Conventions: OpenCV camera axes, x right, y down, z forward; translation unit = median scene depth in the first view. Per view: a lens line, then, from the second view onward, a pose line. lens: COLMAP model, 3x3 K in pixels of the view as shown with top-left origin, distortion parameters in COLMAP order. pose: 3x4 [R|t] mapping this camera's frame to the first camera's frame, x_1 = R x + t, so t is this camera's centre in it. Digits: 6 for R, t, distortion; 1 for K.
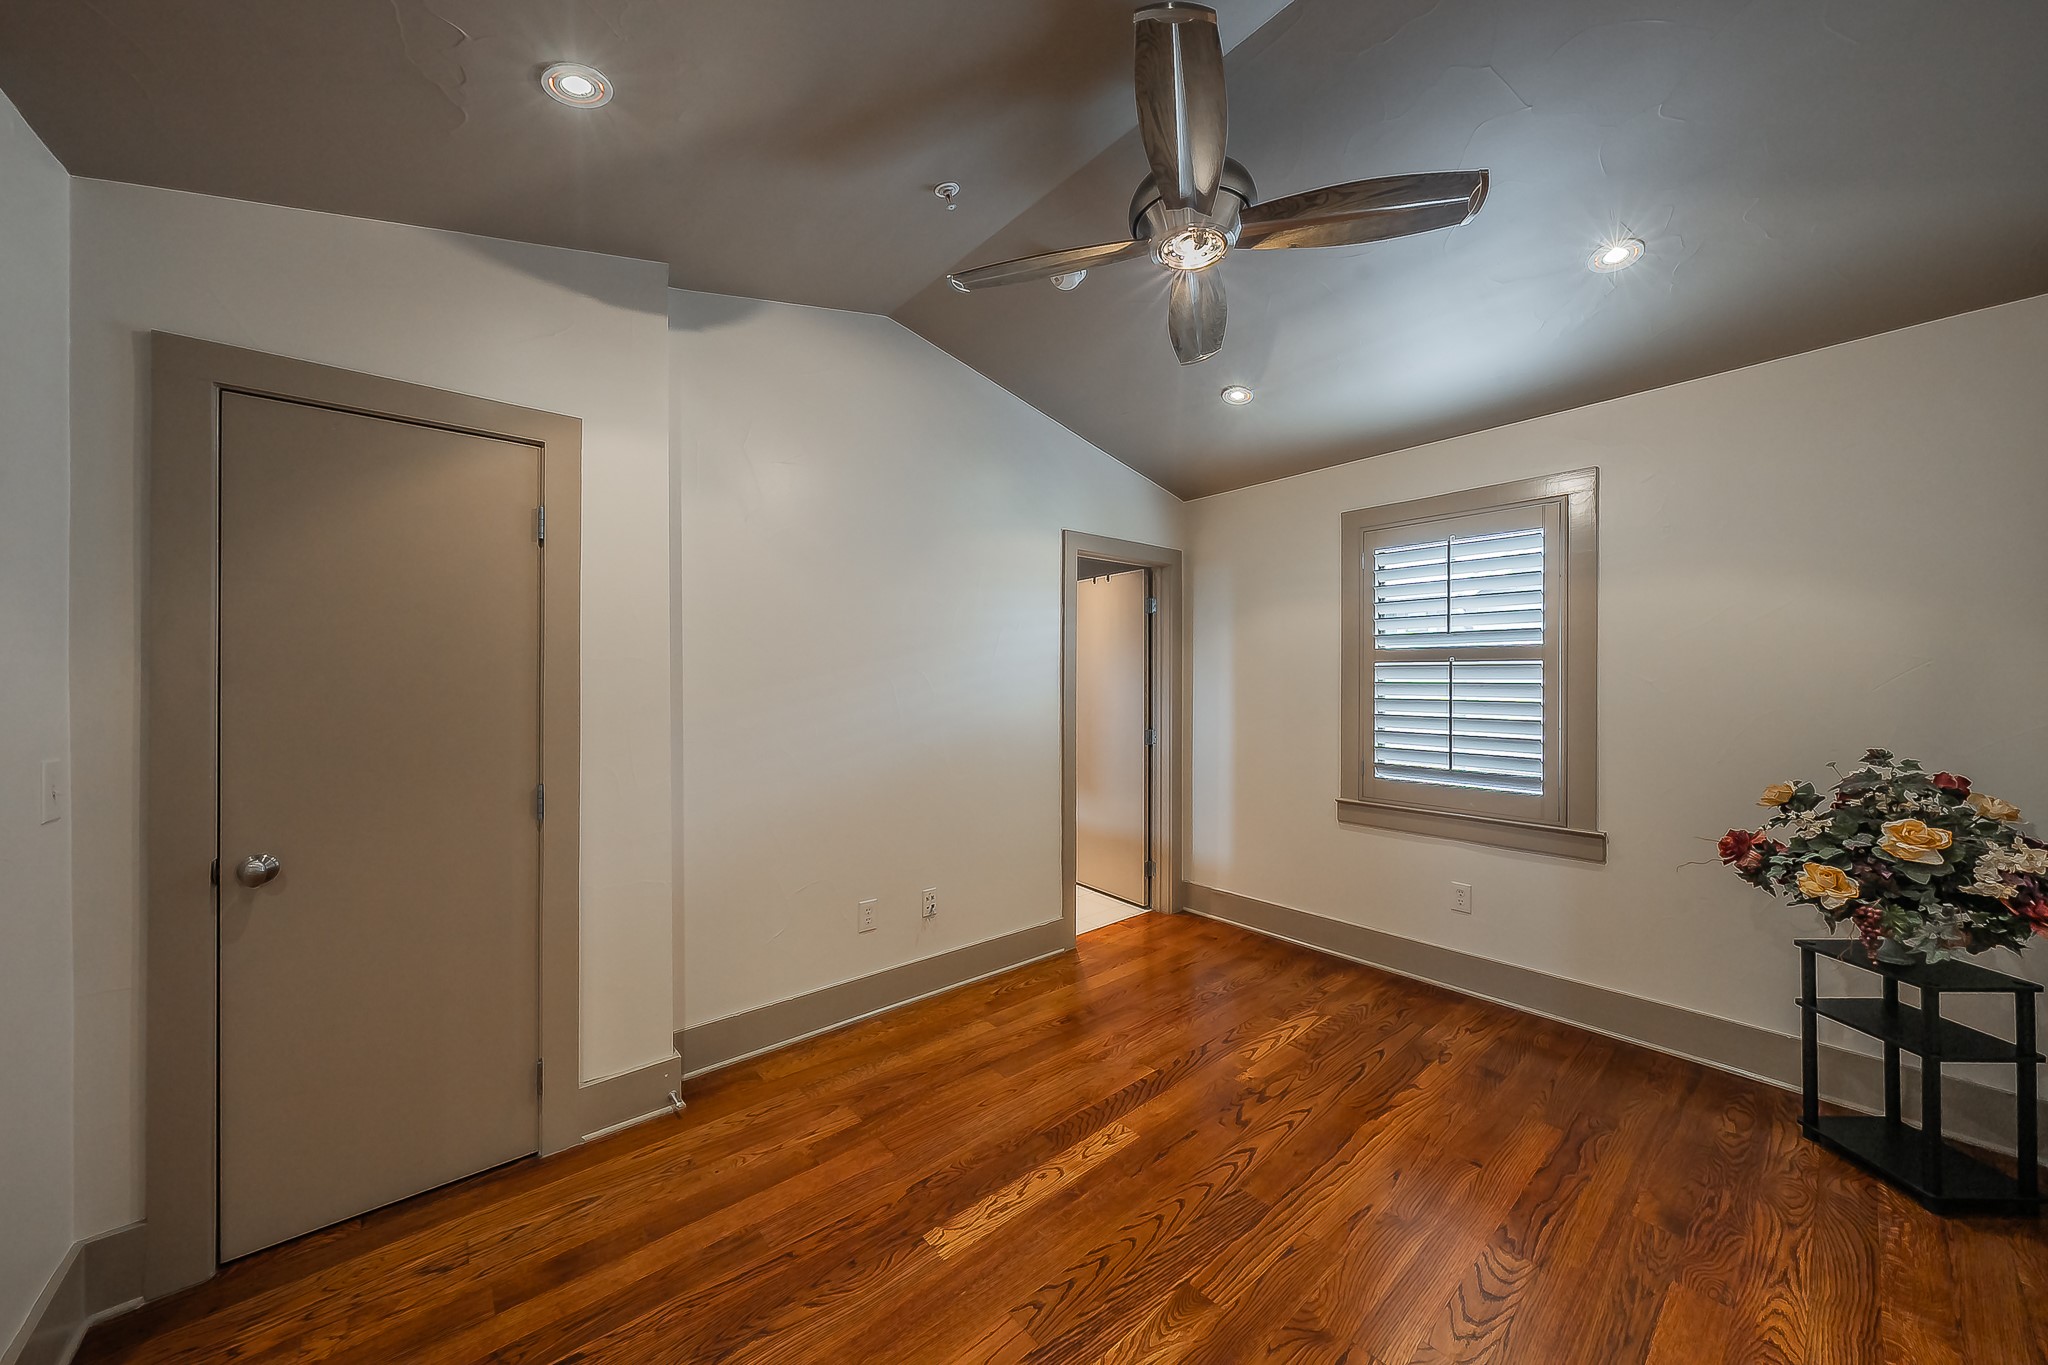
lens RADIAL K [[711.7, 0, 1019.3], [0, 711.7, 681.3], [0, 0, 1]] dist [0.001076, 0.000013]
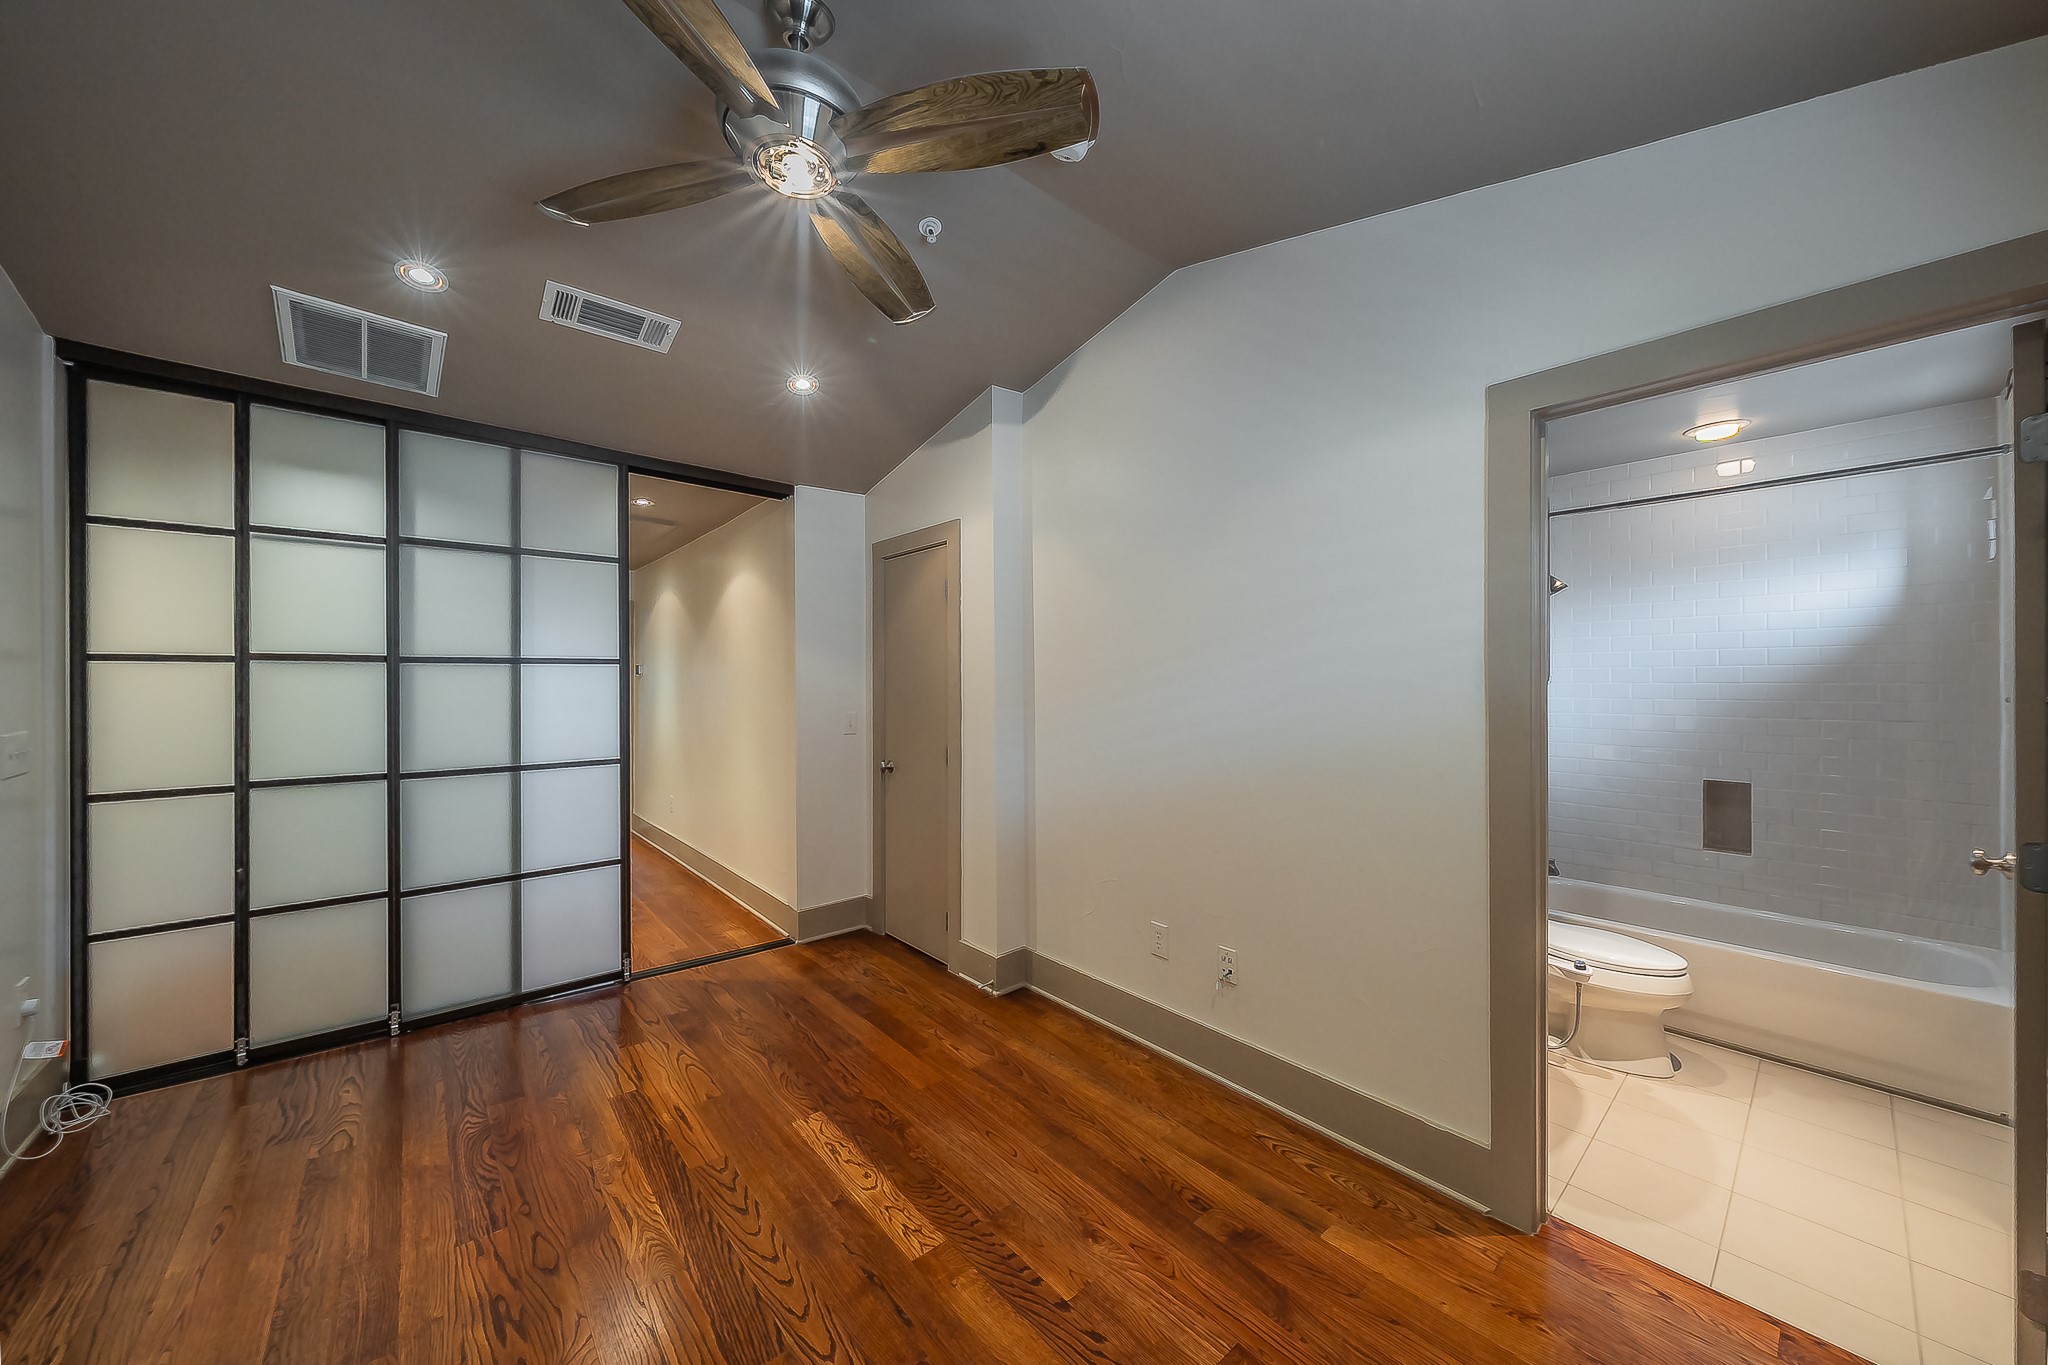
lens RADIAL K [[711.7, 0, 1019.3], [0, 711.7, 681.3], [0, 0, 1]] dist [0.001076, 0.000013]
pose [[0.008123, -0.005006, -0.999954, 1.023462], [-0.002318, 0.999985, -0.005025, 0.003117], [0.999964, 0.002359, 0.008111, 1.184547]]
